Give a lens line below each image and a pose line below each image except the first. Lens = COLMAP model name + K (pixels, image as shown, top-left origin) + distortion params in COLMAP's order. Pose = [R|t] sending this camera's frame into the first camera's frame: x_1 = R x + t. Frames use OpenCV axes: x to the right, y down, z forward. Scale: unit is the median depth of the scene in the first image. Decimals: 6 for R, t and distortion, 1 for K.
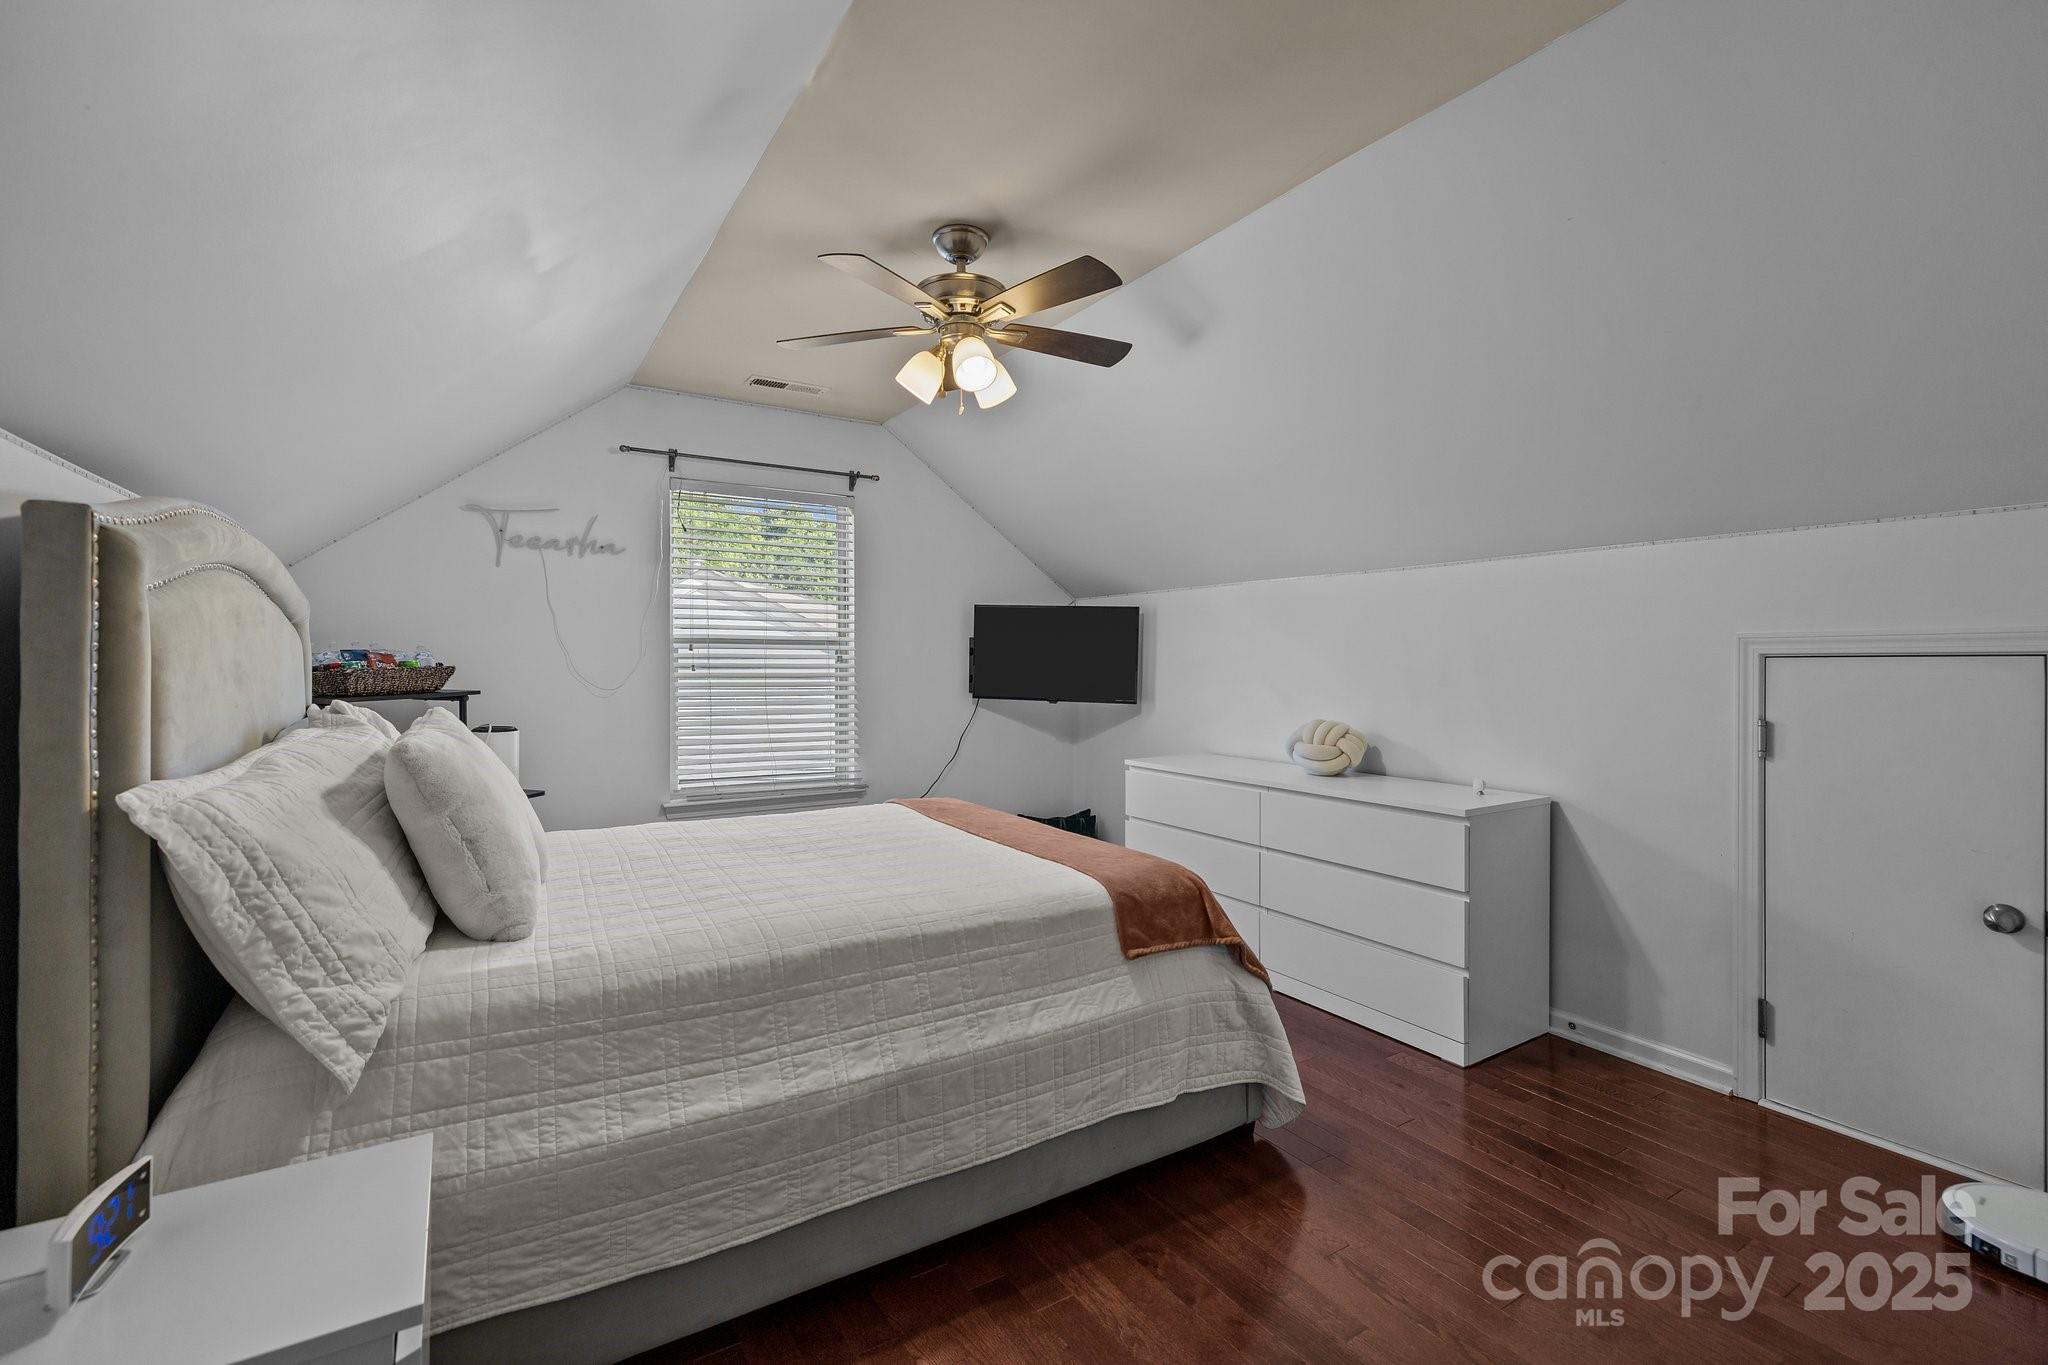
lens RADIAL K [[877.1, 0, 1021.2], [0, 877.1, 677.1], [0, 0, 1]] dist [0.002168, 0.000013]
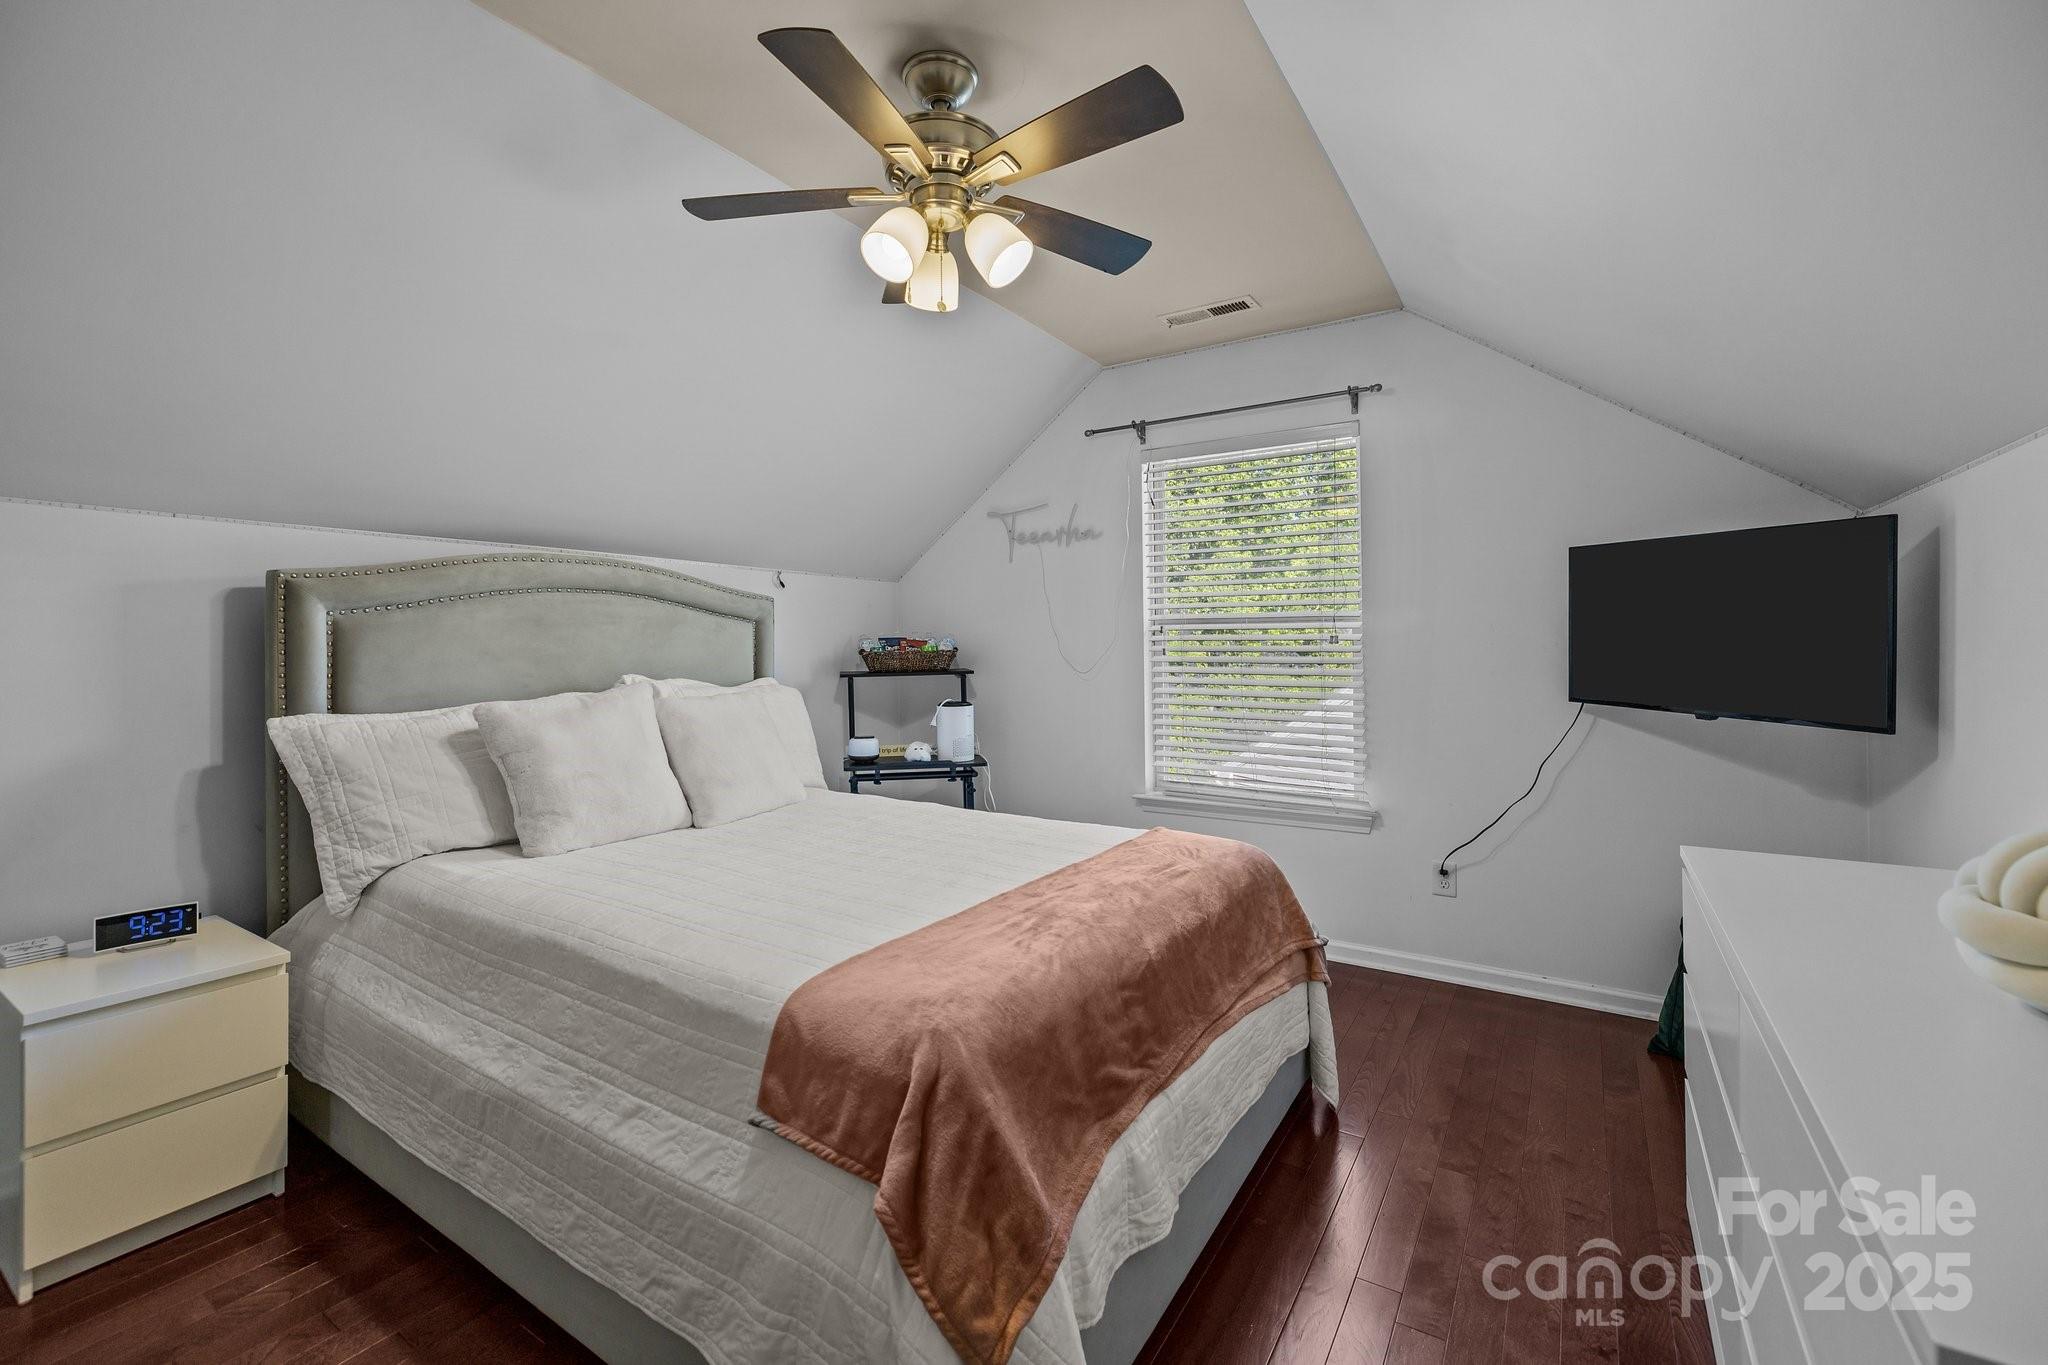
lens RADIAL K [[877.1, 0, 1022.8], [0, 877.1, 663.3], [0, 0, 1]] dist [0.002168, 0.000013]
pose [[0.418708, 0.013661, -0.908018, 0.488493], [-0.009448, 0.999898, 0.010686, -0.008009], [0.908072, 0.004105, 0.418794, 0.583455]]
